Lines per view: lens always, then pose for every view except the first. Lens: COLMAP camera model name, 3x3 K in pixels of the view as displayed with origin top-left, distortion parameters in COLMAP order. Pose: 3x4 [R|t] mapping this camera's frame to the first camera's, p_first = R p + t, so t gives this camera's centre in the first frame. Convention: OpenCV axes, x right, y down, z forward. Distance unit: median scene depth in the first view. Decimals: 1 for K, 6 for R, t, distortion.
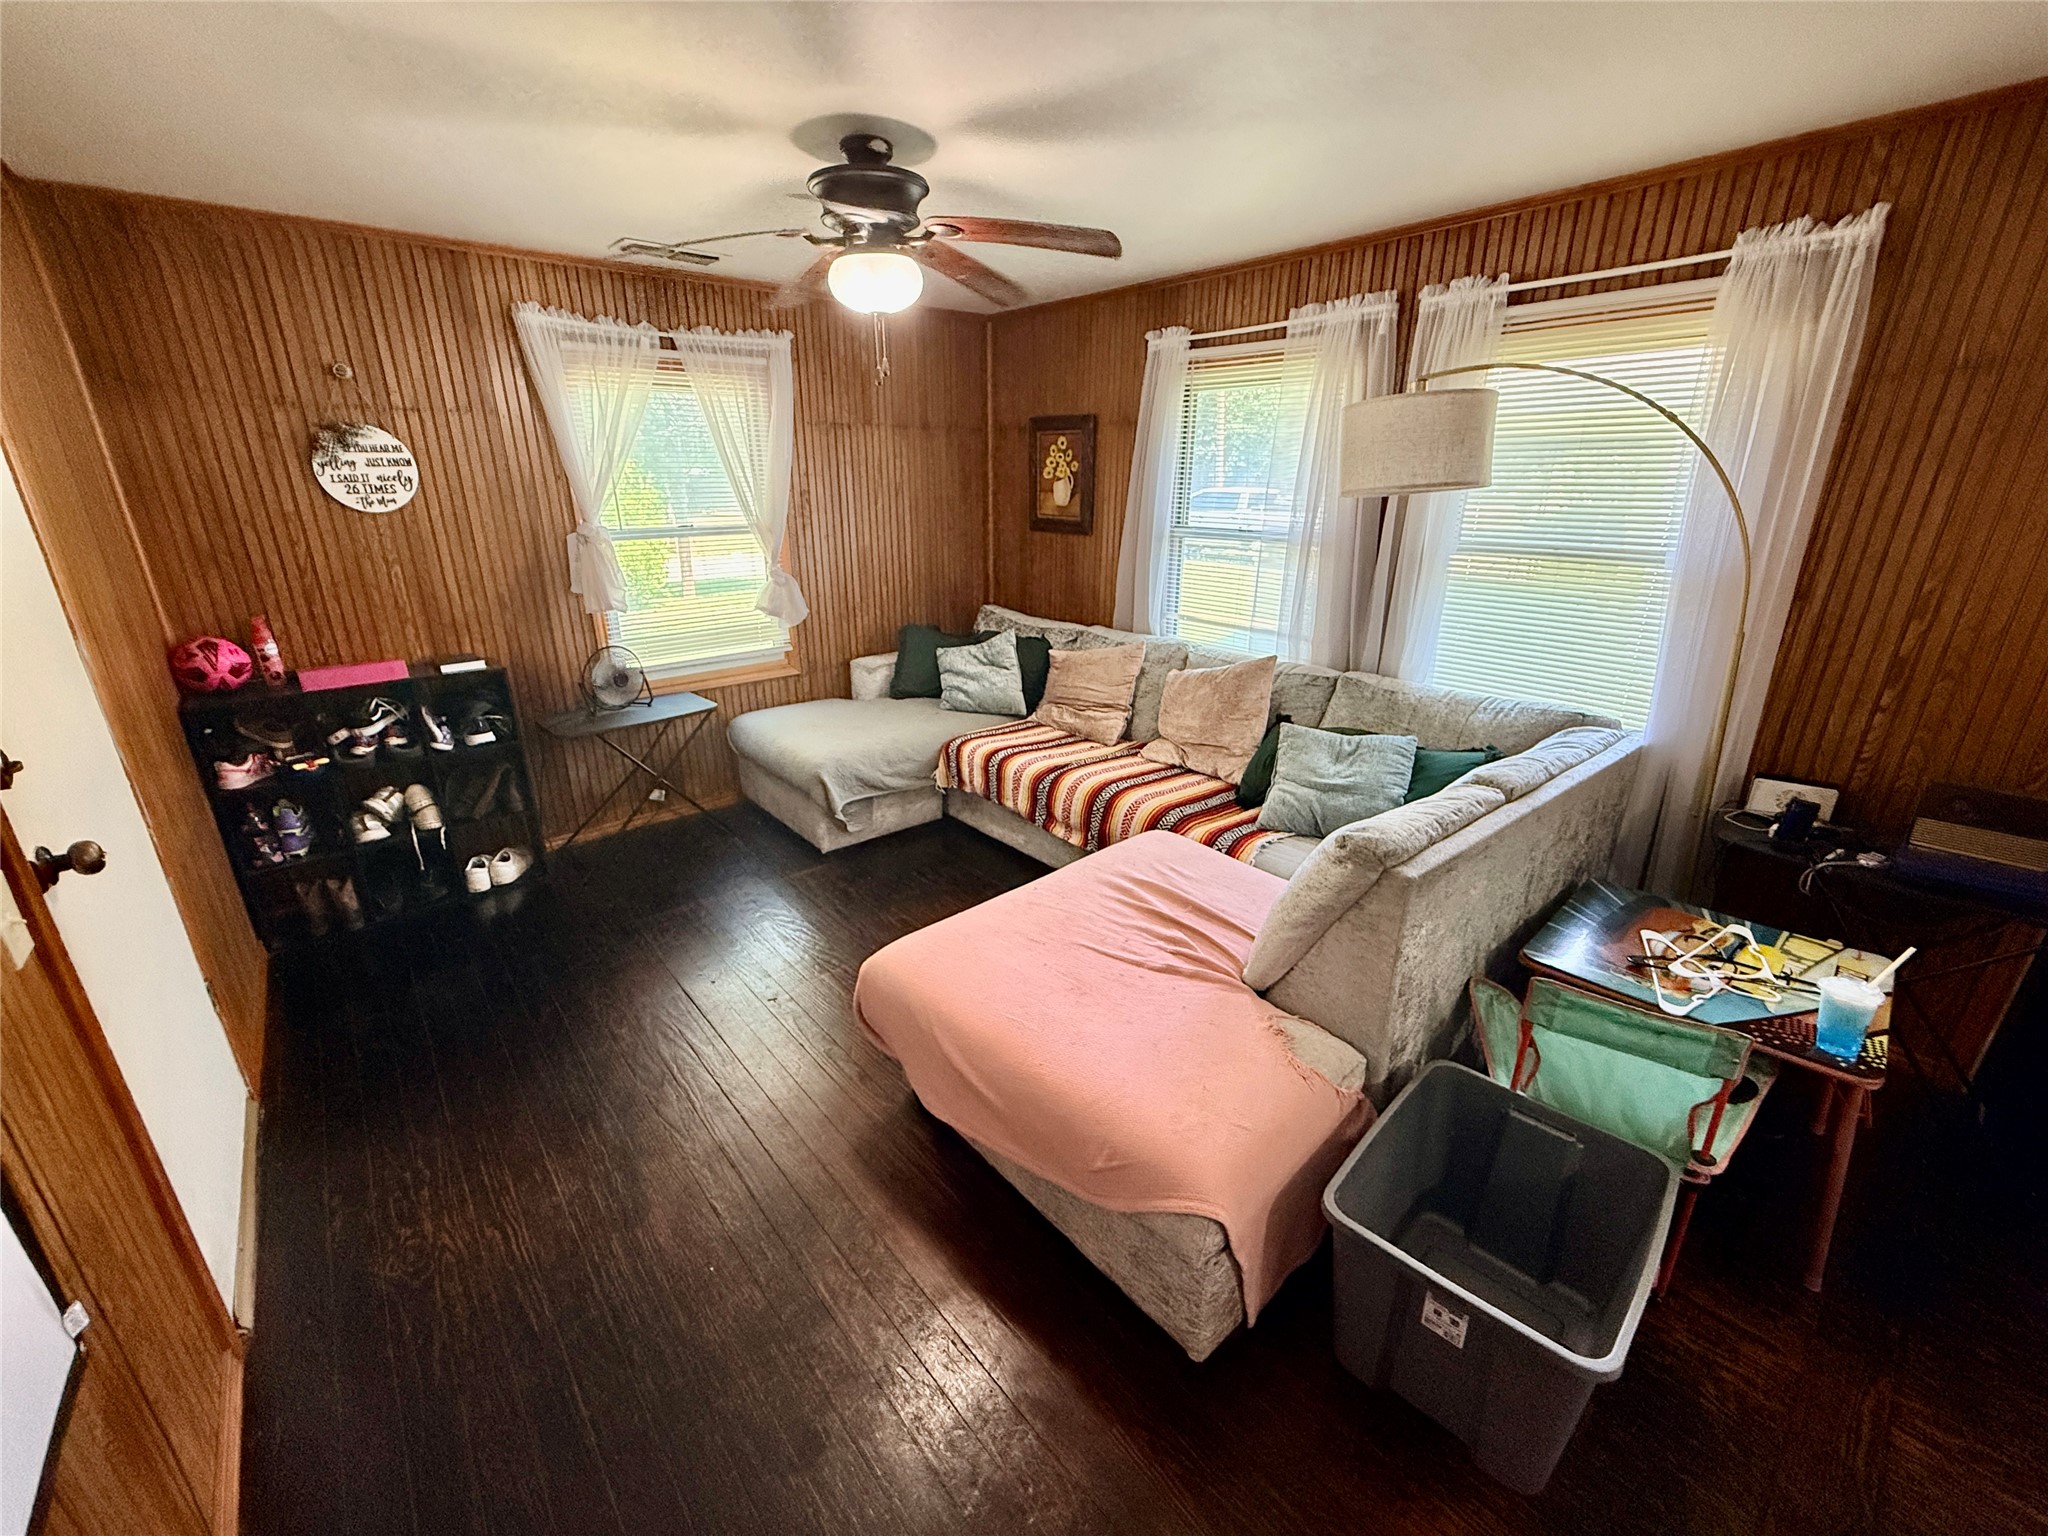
lens RADIAL K [[815.6, 0, 1020.8], [0, 815.6, 769.0], [0, 0, 1]] dist [-0.000734, 0.000319]
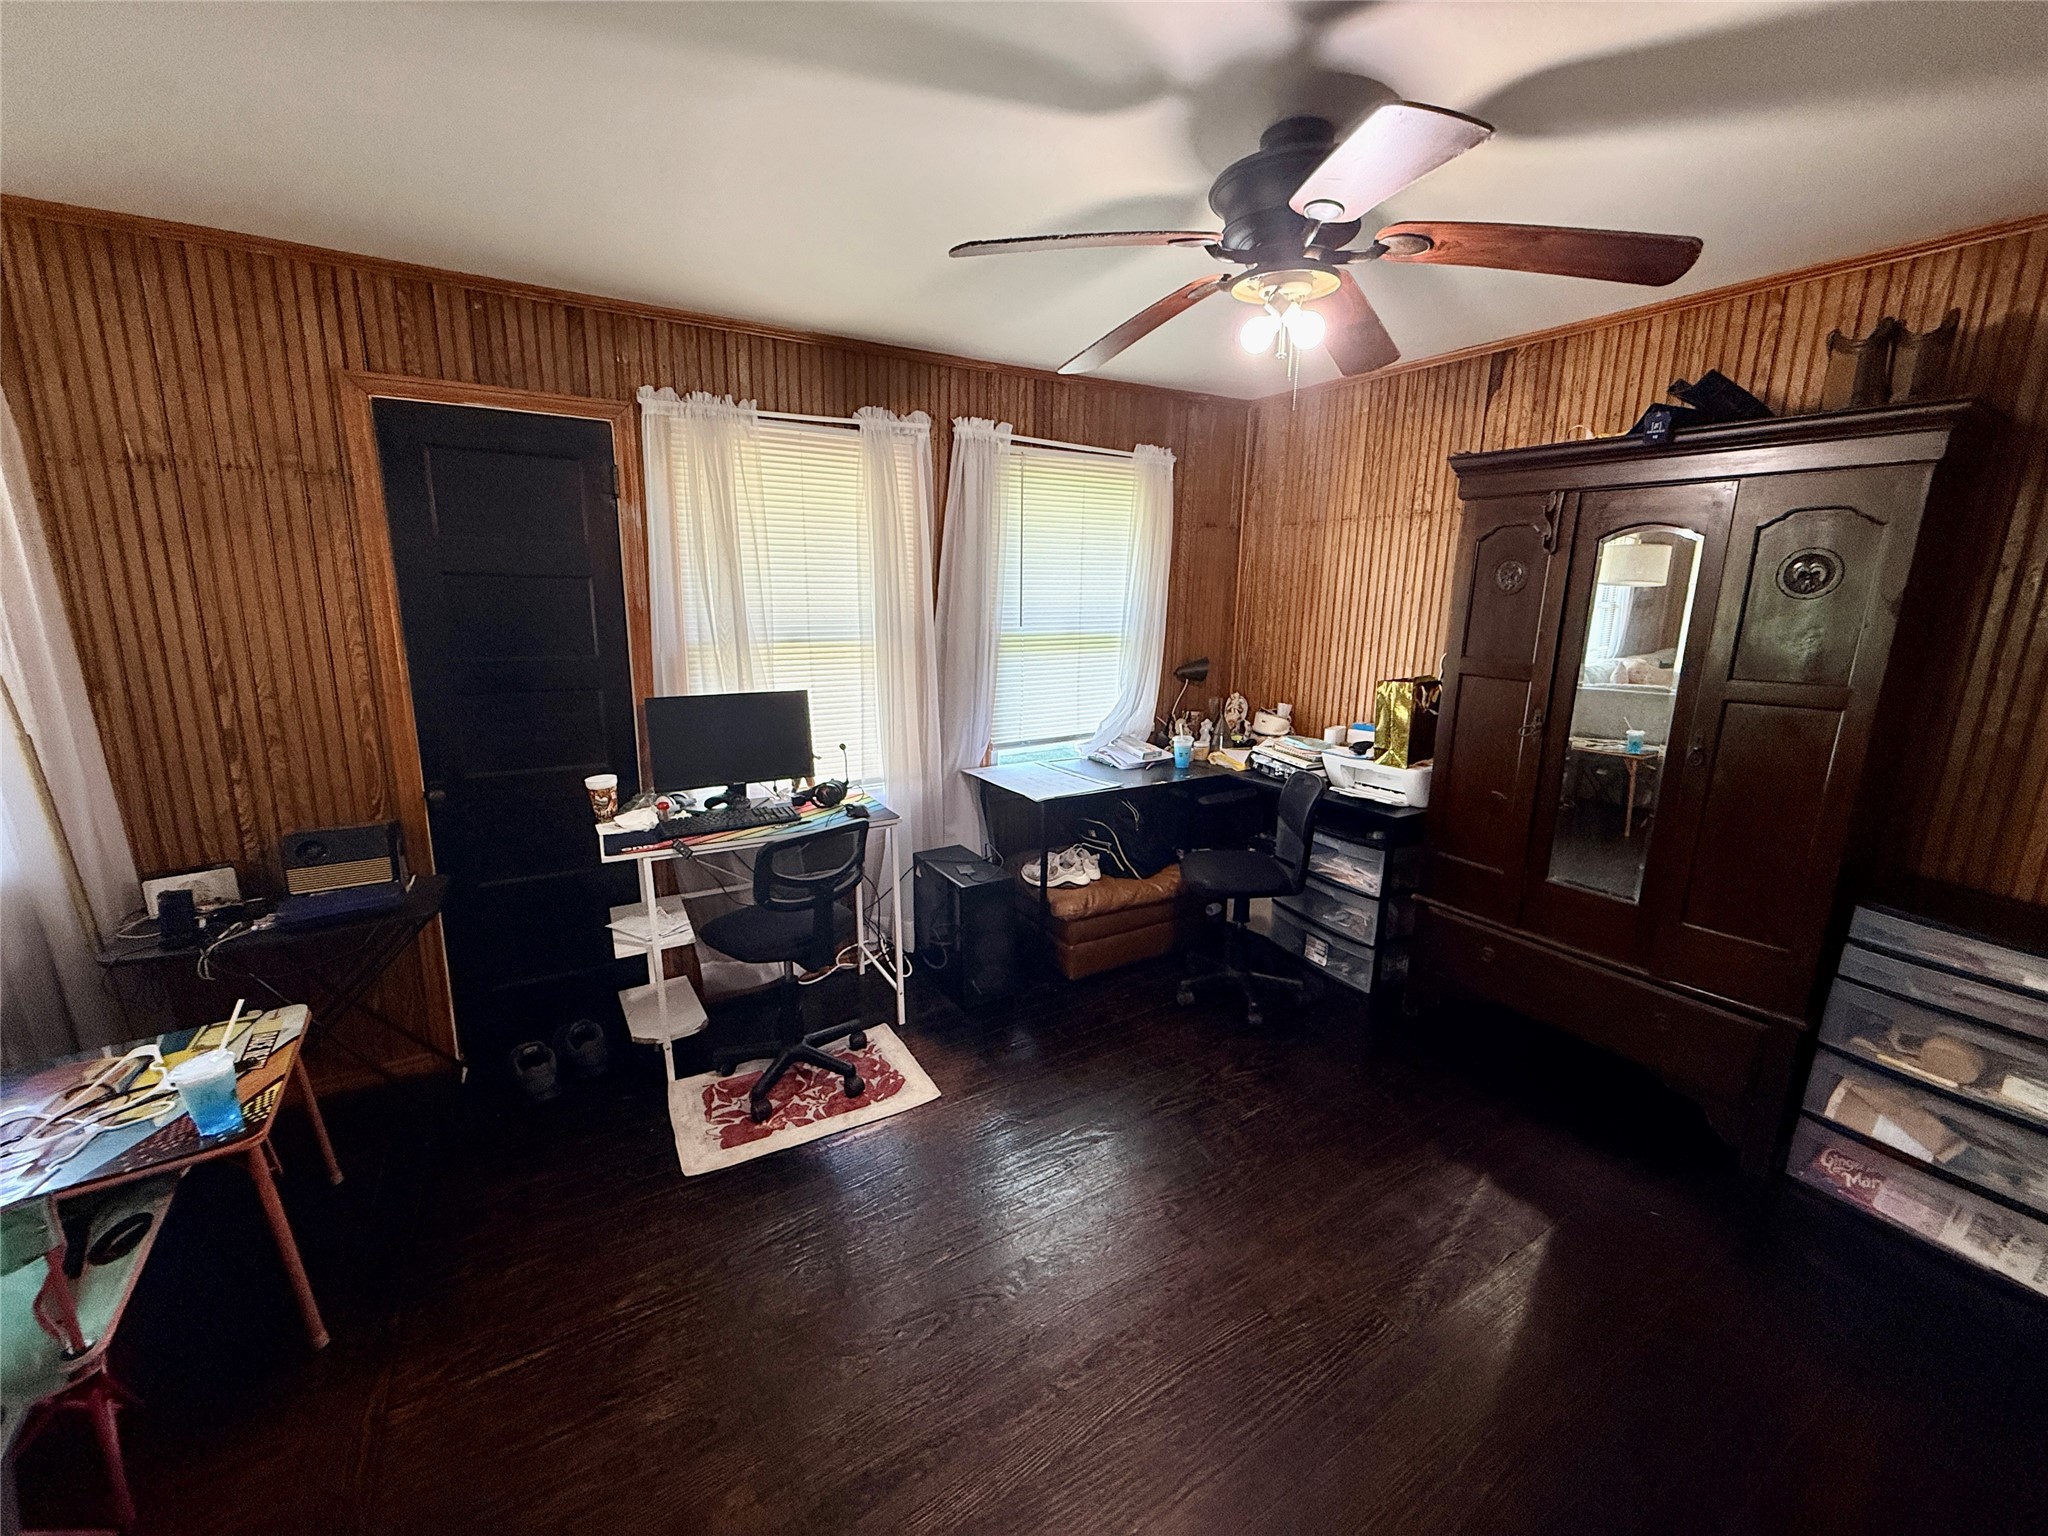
lens RADIAL K [[815.6, 0, 1020.8], [0, 815.6, 769.0], [0, 0, 1]] dist [-0.000734, 0.000319]
pose [[0.164691, -0.210414, 0.963640, 0.246155], [0.317285, 0.936355, 0.150231, 0.079996], [-0.933920, 0.281007, 0.220970, -0.187296]]
